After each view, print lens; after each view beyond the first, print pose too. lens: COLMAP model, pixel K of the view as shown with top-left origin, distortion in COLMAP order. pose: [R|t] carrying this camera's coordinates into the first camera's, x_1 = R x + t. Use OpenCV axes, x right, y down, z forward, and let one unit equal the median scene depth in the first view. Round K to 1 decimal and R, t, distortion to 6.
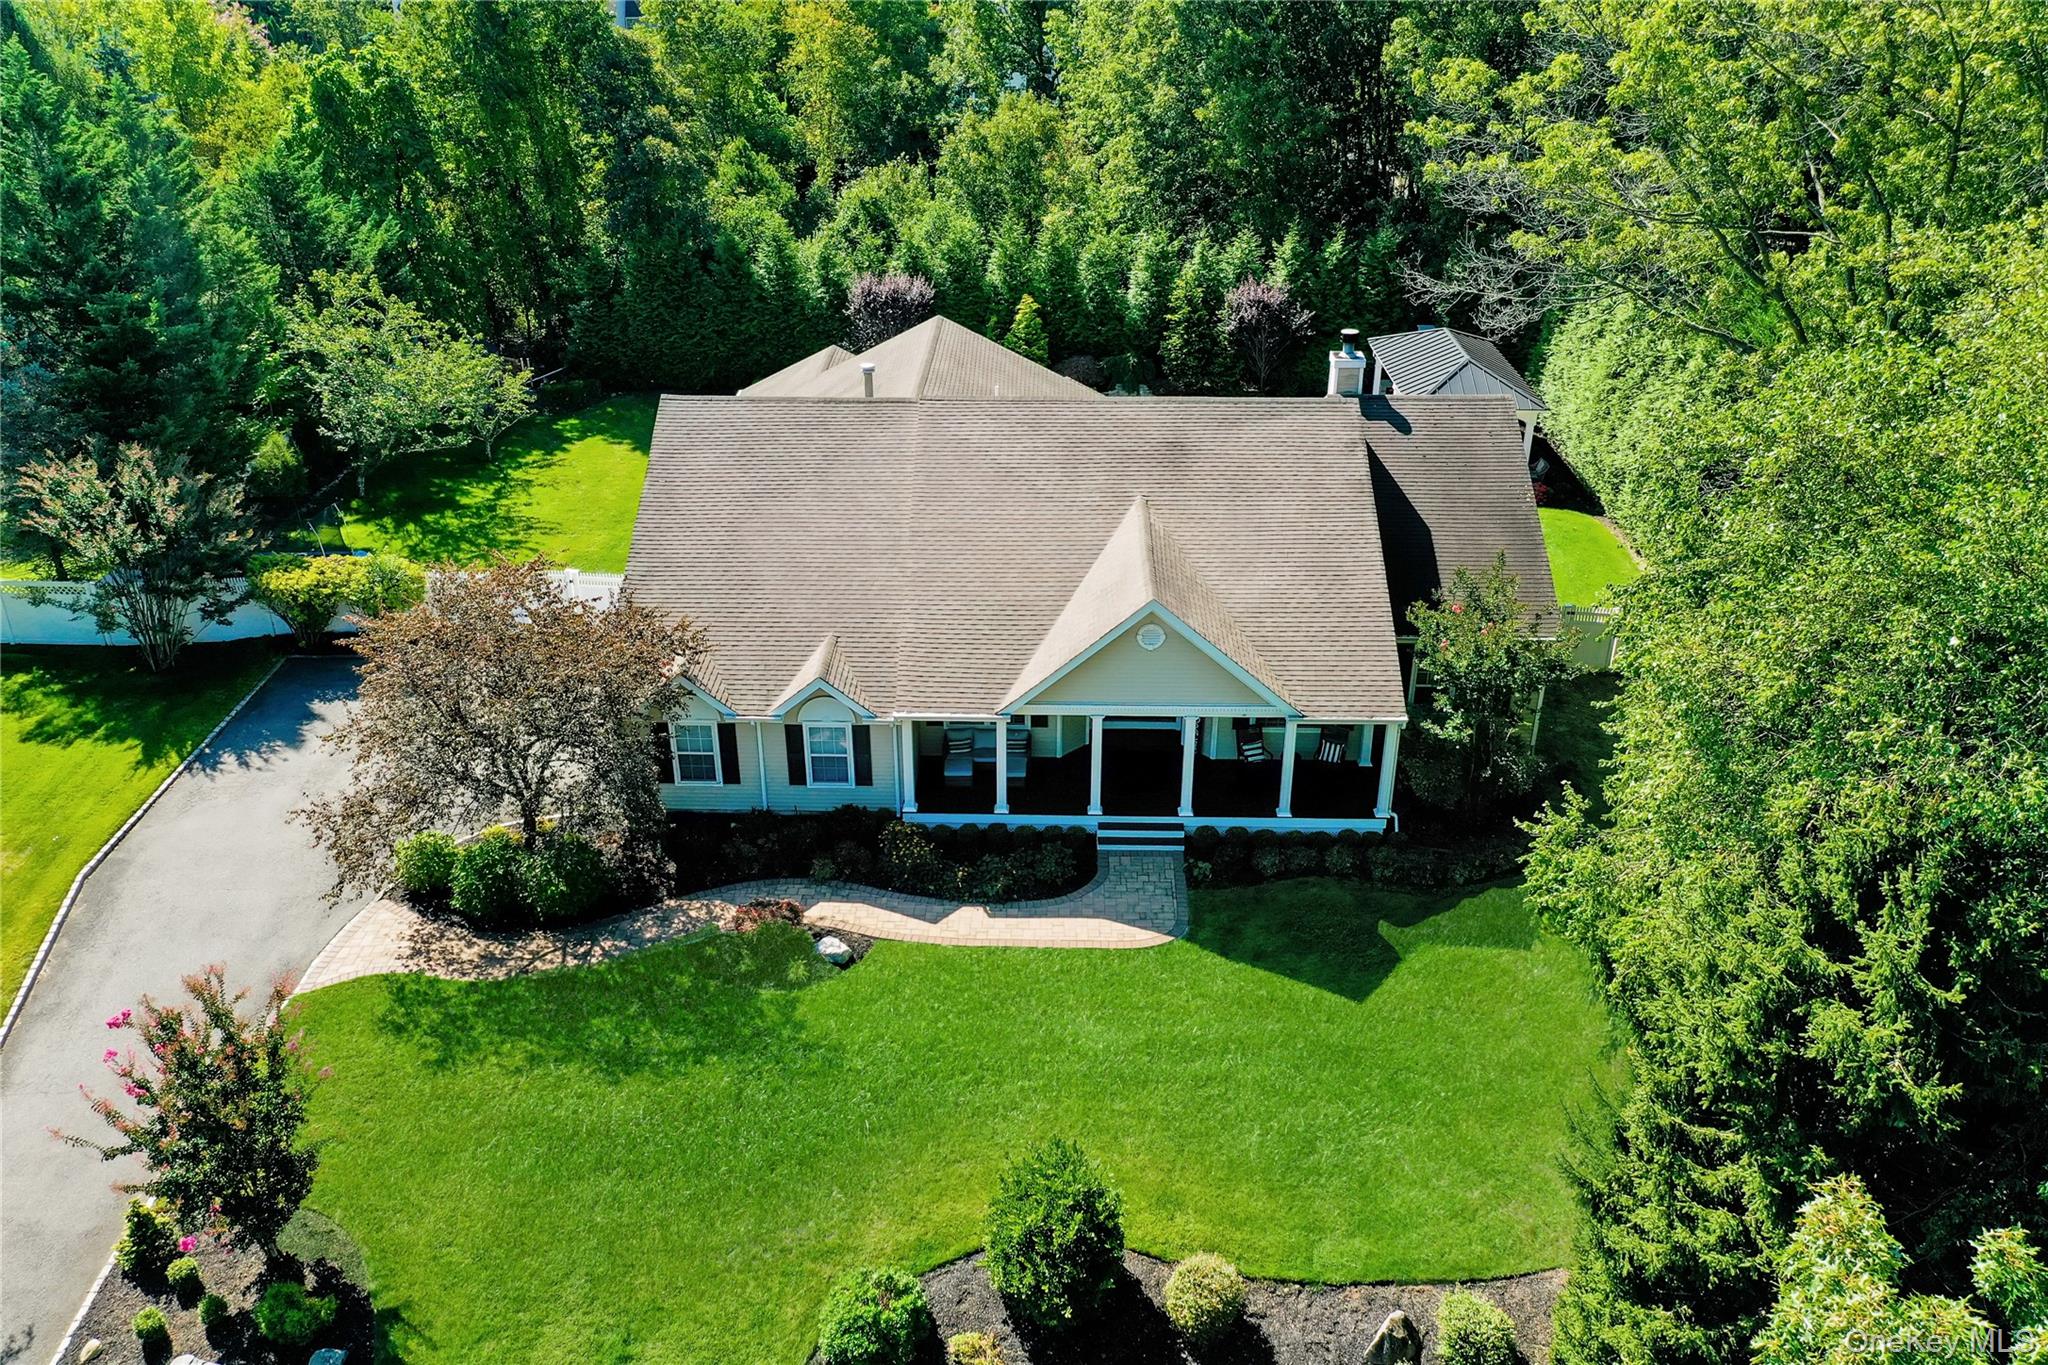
lens RADIAL K [[1633.1, 0, 1010.2], [0, 1633.1, 674.0], [0, 0, 1]] dist [0.012227, 0.009500]
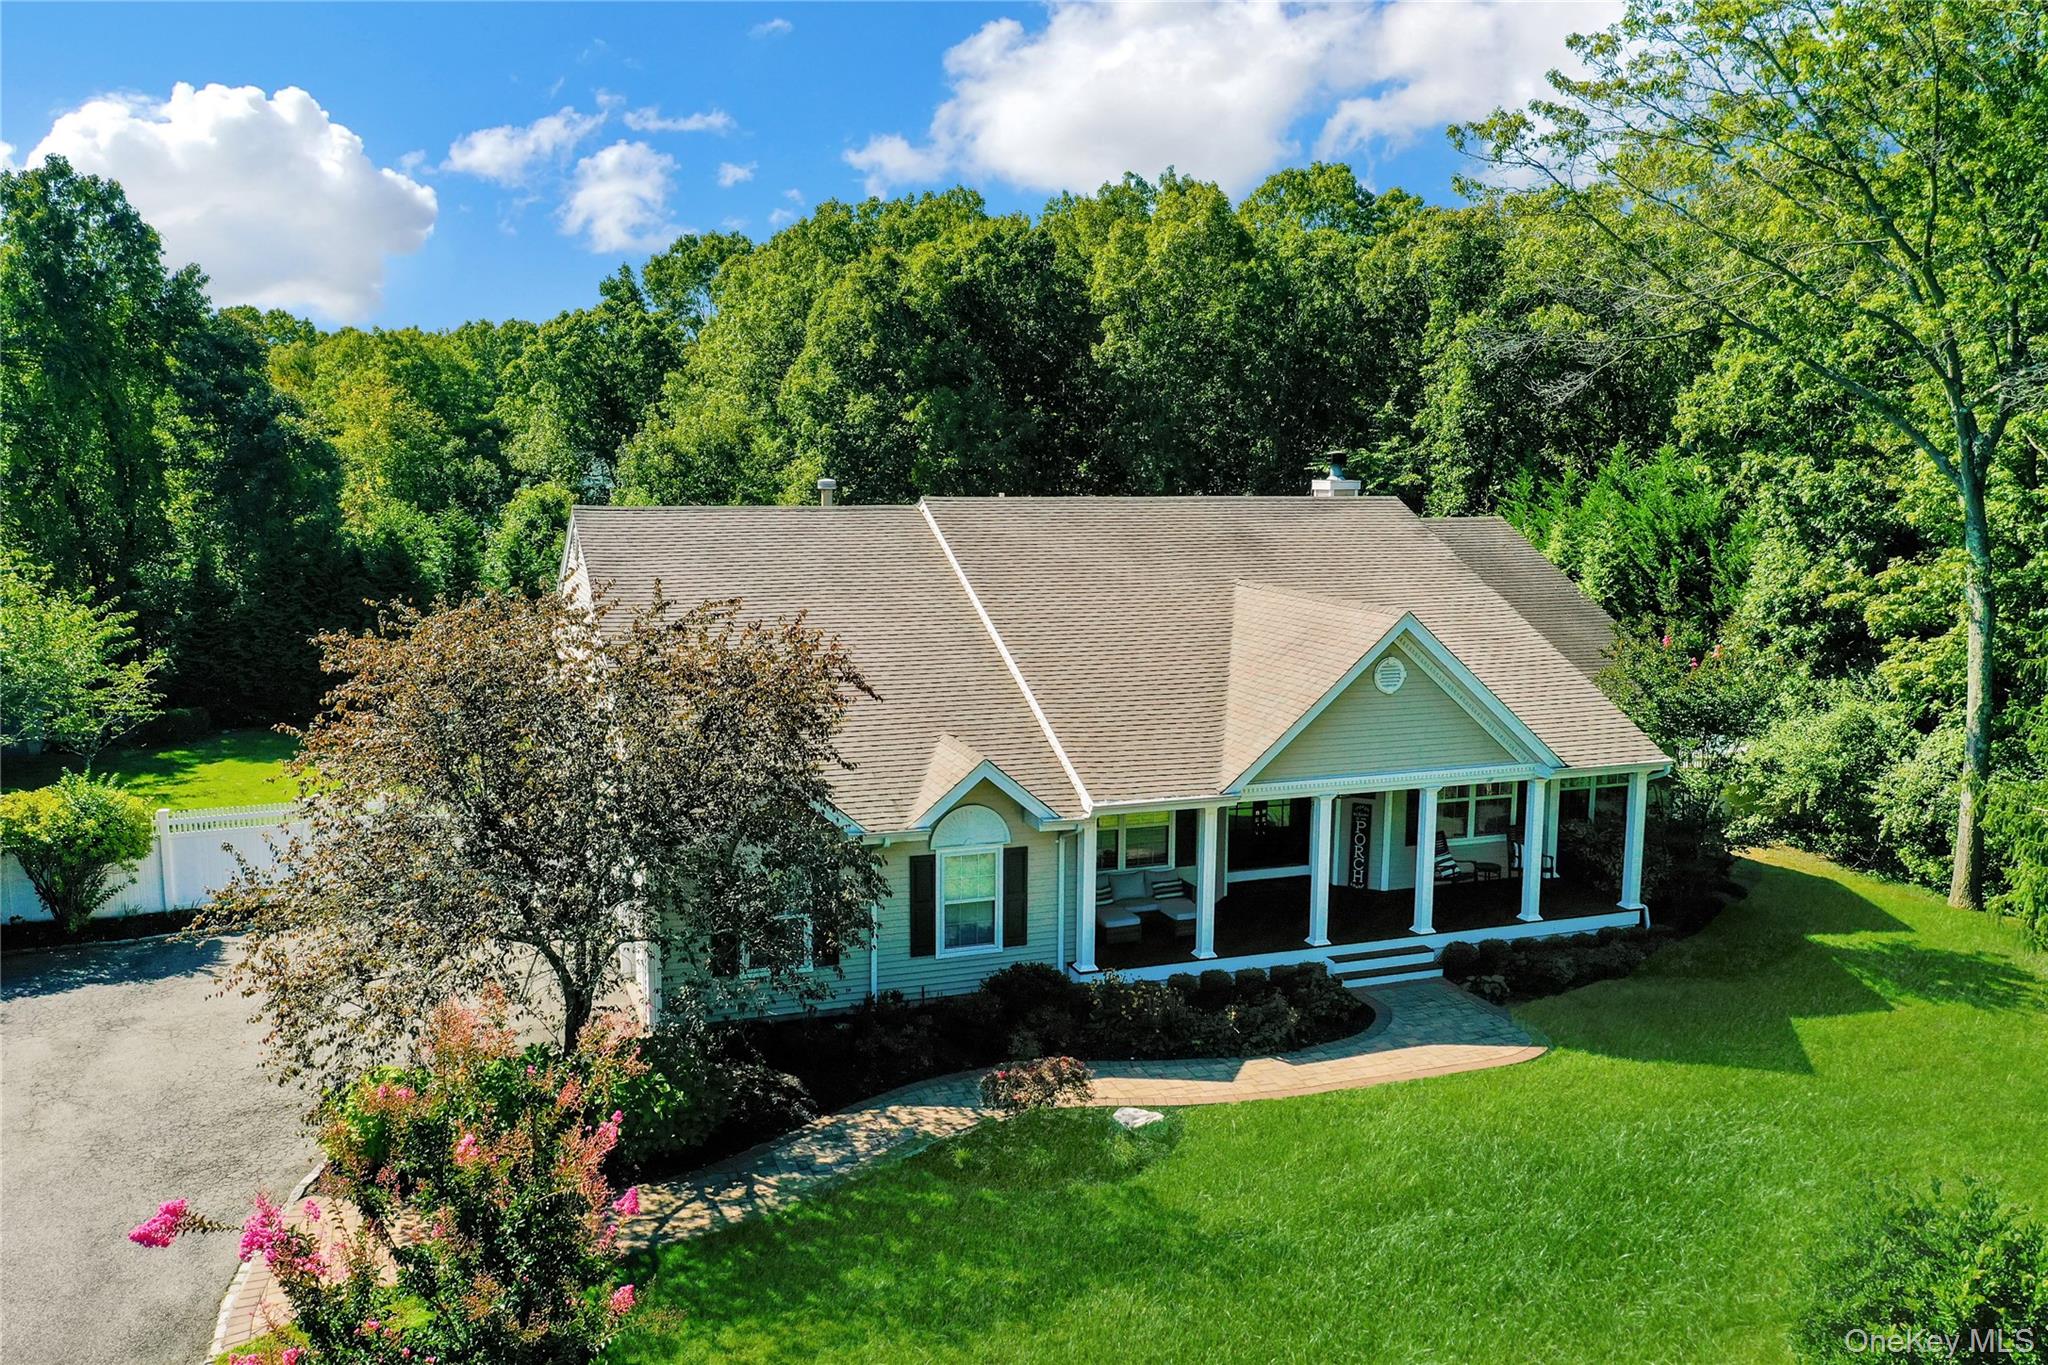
lens RADIAL K [[1641.8, 0, 1024.0], [0, 1641.8, 682.5], [0, 0, 1]] dist [-0.000598, 0.002024]
pose [[0.920218, -0.040598, 0.389295, -0.356858], [0.168522, 0.938792, -0.300451, 0.175527], [-0.353269, 0.342085, 0.870735, 0.365331]]
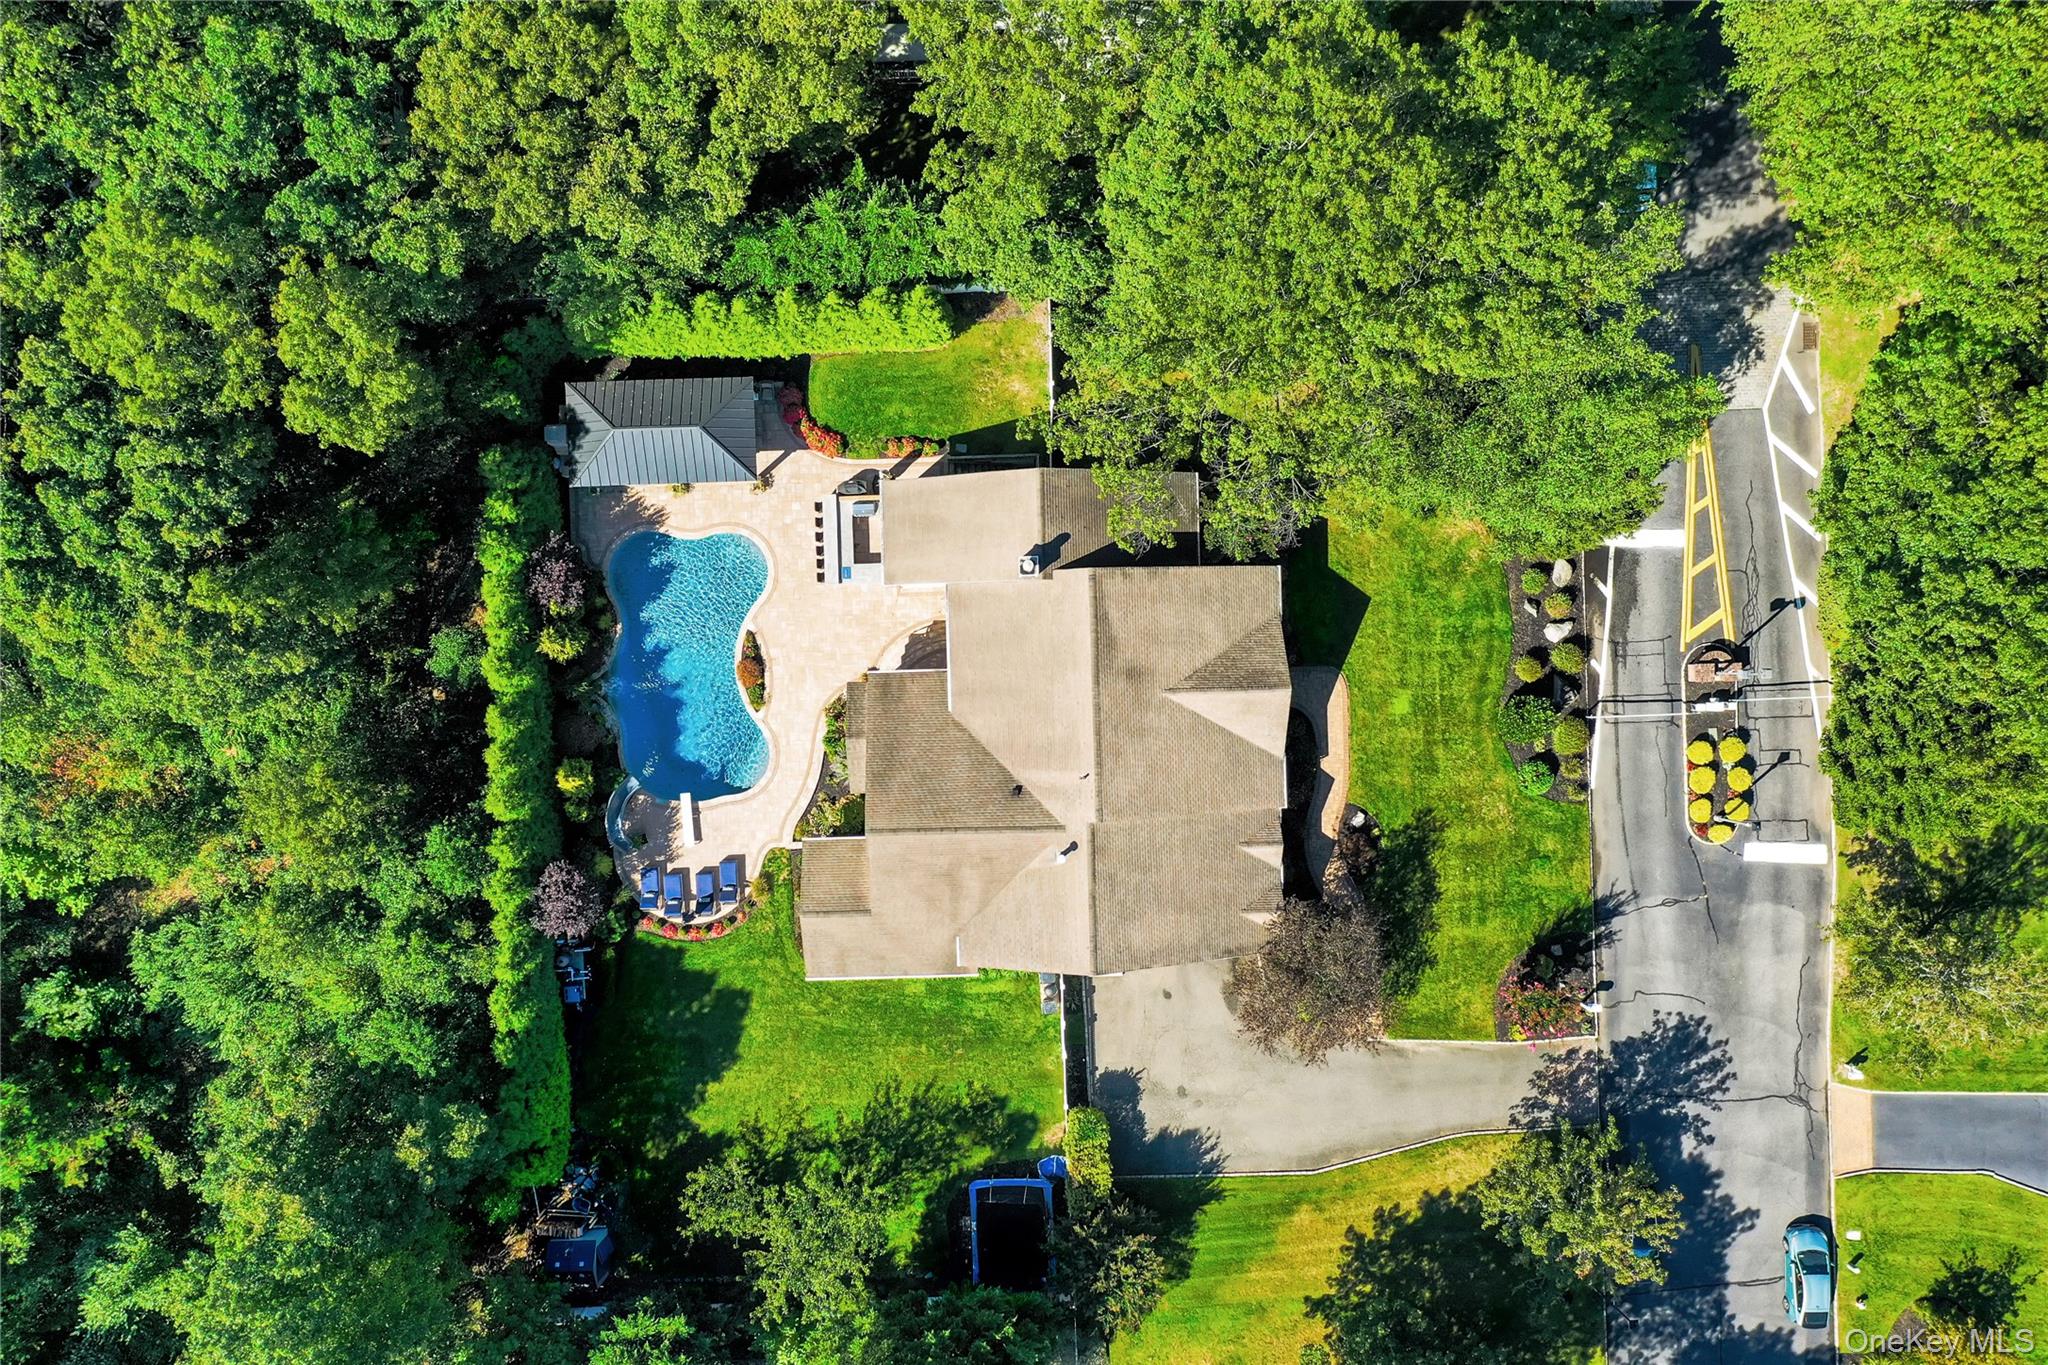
lens RADIAL K [[1641.8, 0, 1024.0], [0, 1641.8, 682.5], [0, 0, 1]] dist [-0.000598, 0.002024]
pose [[-0.057978, -0.998220, -0.013950, 0.134361], [0.447999, -0.038503, 0.893205, -1.949270], [-0.892152, 0.045536, 0.449434, 0.333899]]
